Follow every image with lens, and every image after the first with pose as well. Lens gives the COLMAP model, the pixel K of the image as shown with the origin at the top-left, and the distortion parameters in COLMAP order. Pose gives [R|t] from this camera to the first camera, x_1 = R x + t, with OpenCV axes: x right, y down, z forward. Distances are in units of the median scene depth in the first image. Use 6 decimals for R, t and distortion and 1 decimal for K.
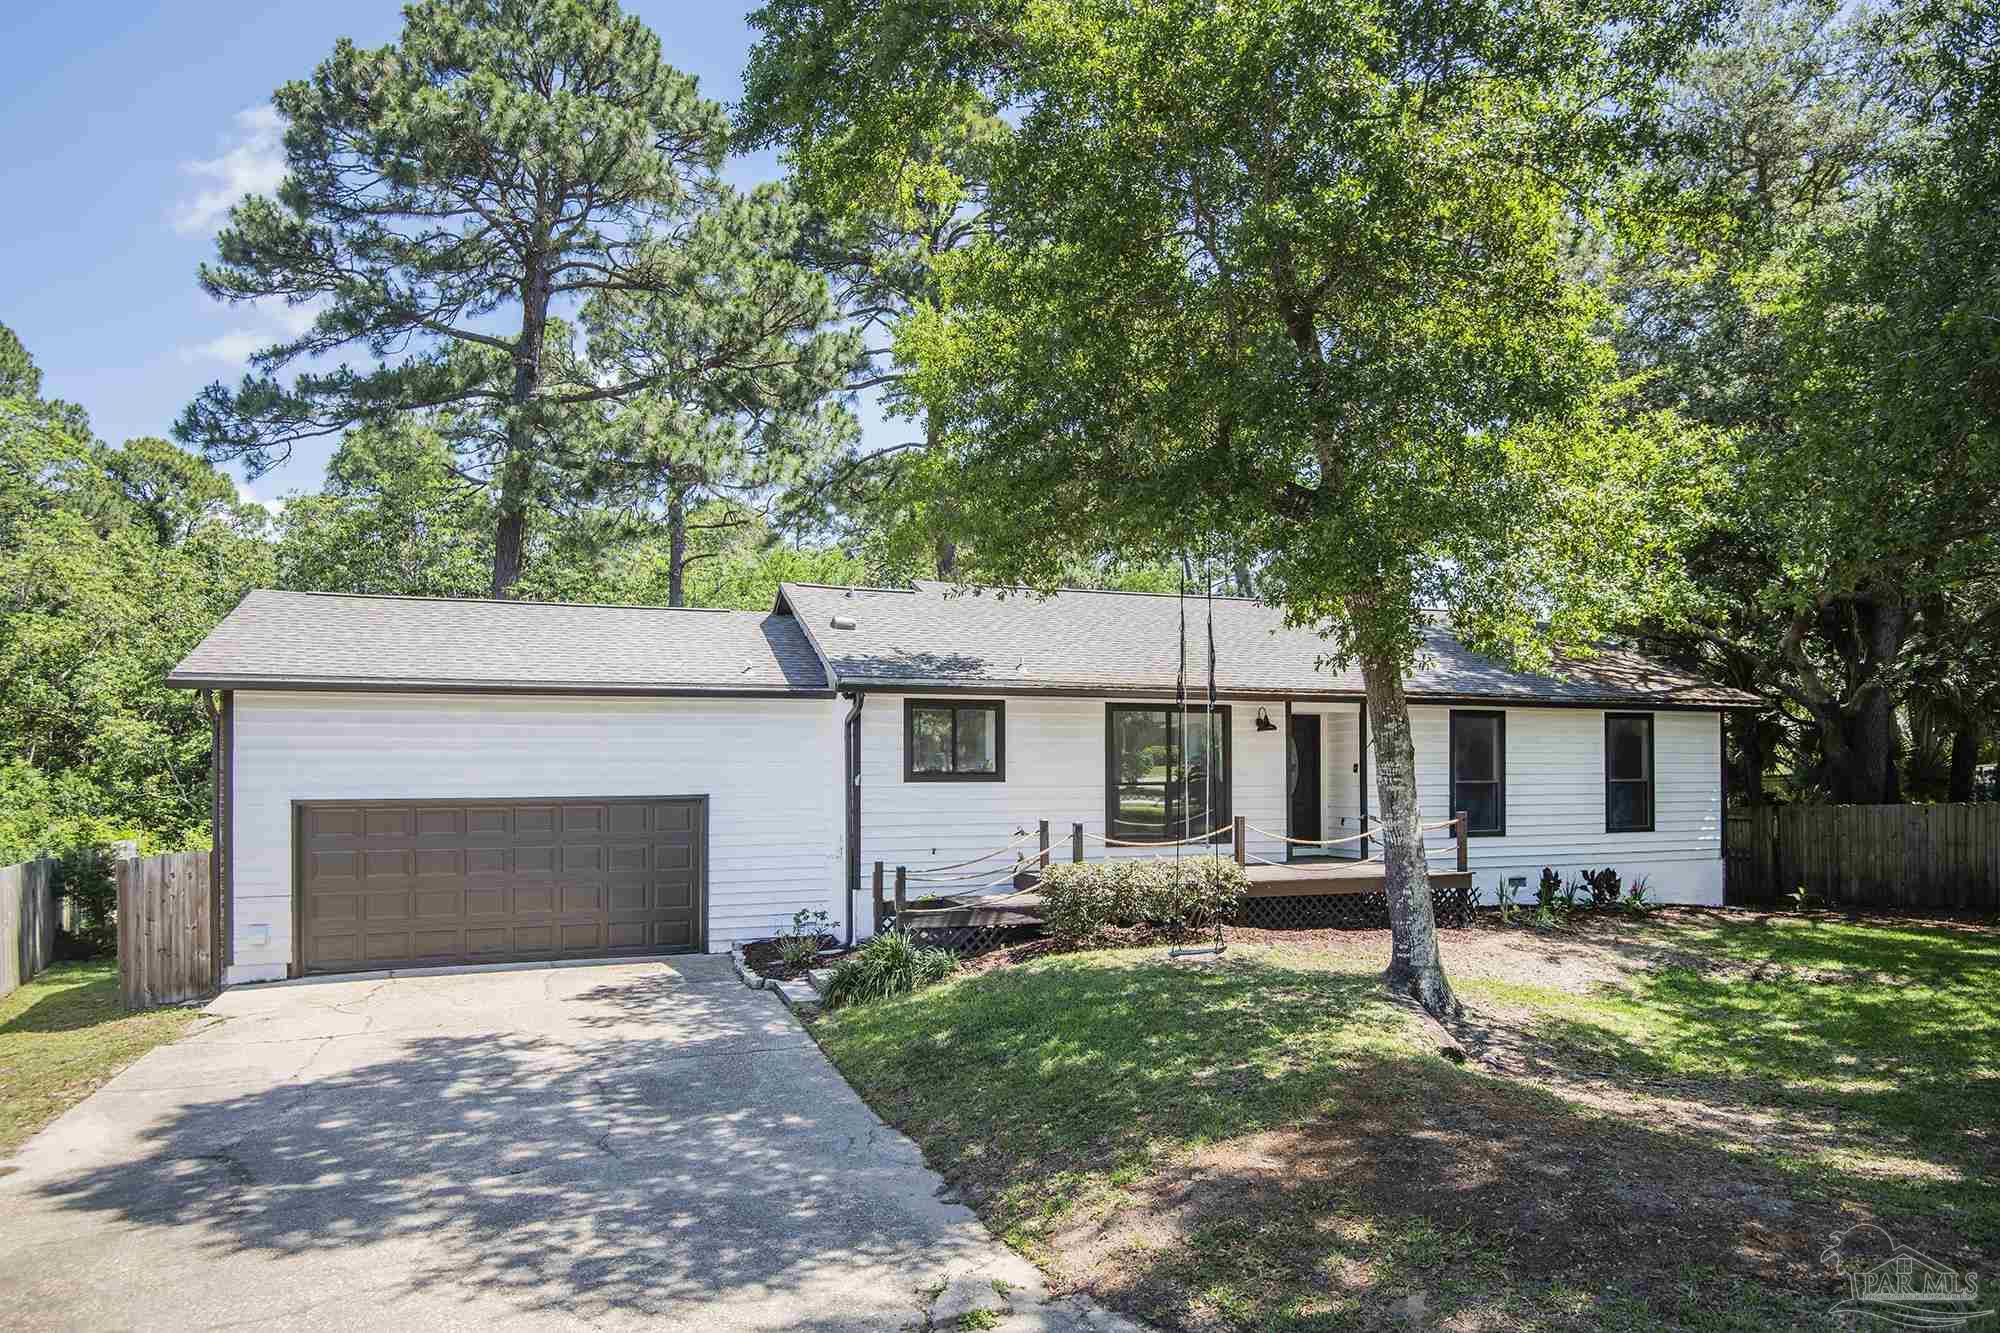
lens RADIAL K [[1115.0, 0, 1009.9], [0, 1115.0, 774.3], [0, 0, 1]] dist [-0.020440, 0.001907]
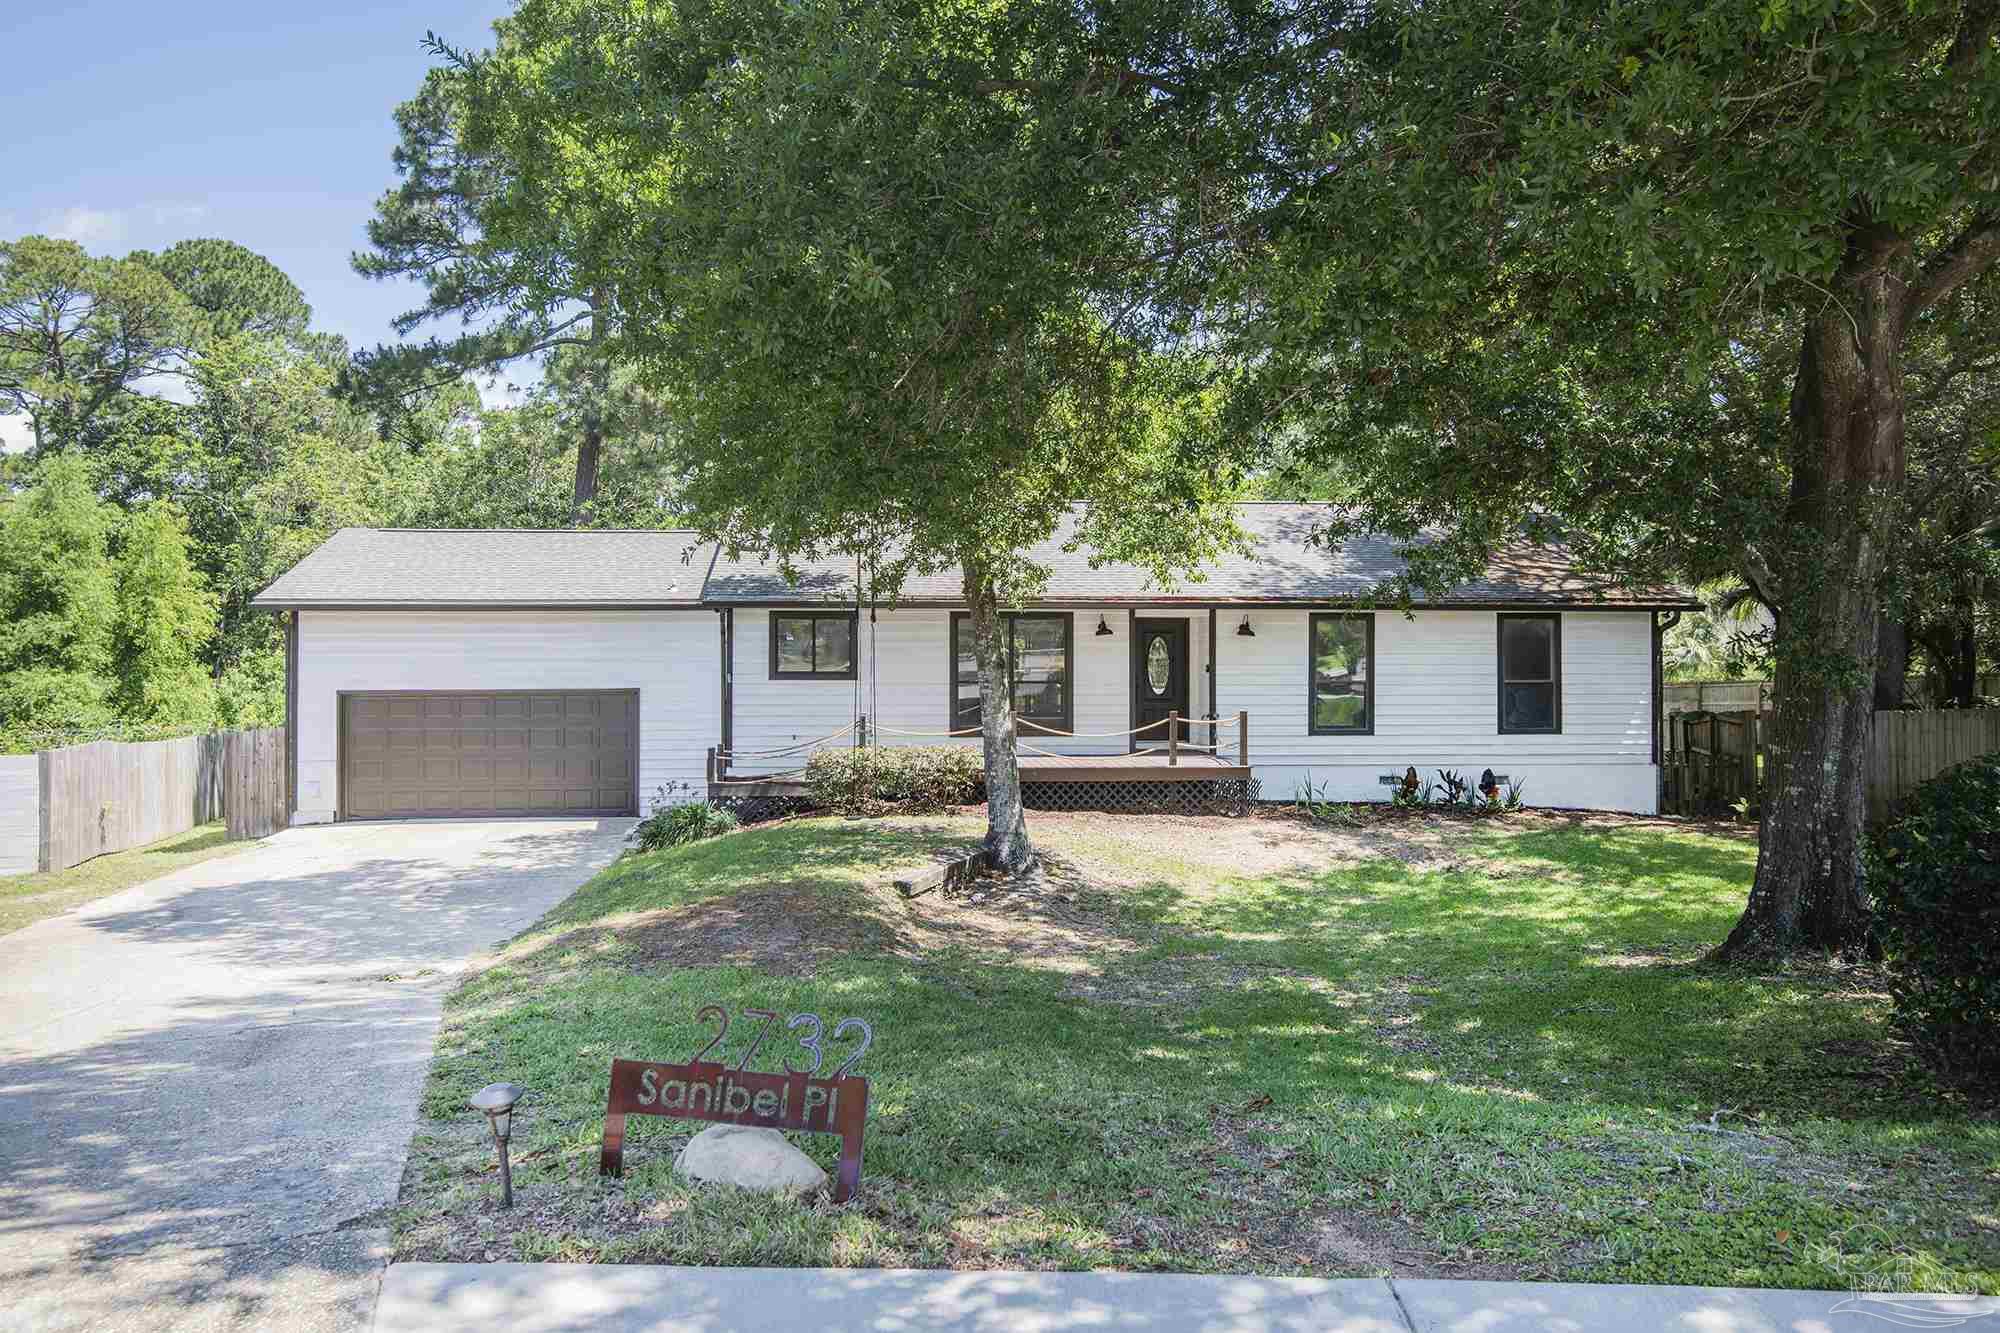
lens RADIAL K [[1265.0, 0, 1000.1], [0, 1265.0, 660.9], [0, 0, 1]] dist [0.000113, -0.000823]
pose [[0.965232, 0.002994, -0.261377, 0.464434], [-0.002750, 0.999995, 0.001299, -0.015153], [0.261380, -0.000535, 0.965236, -0.243308]]
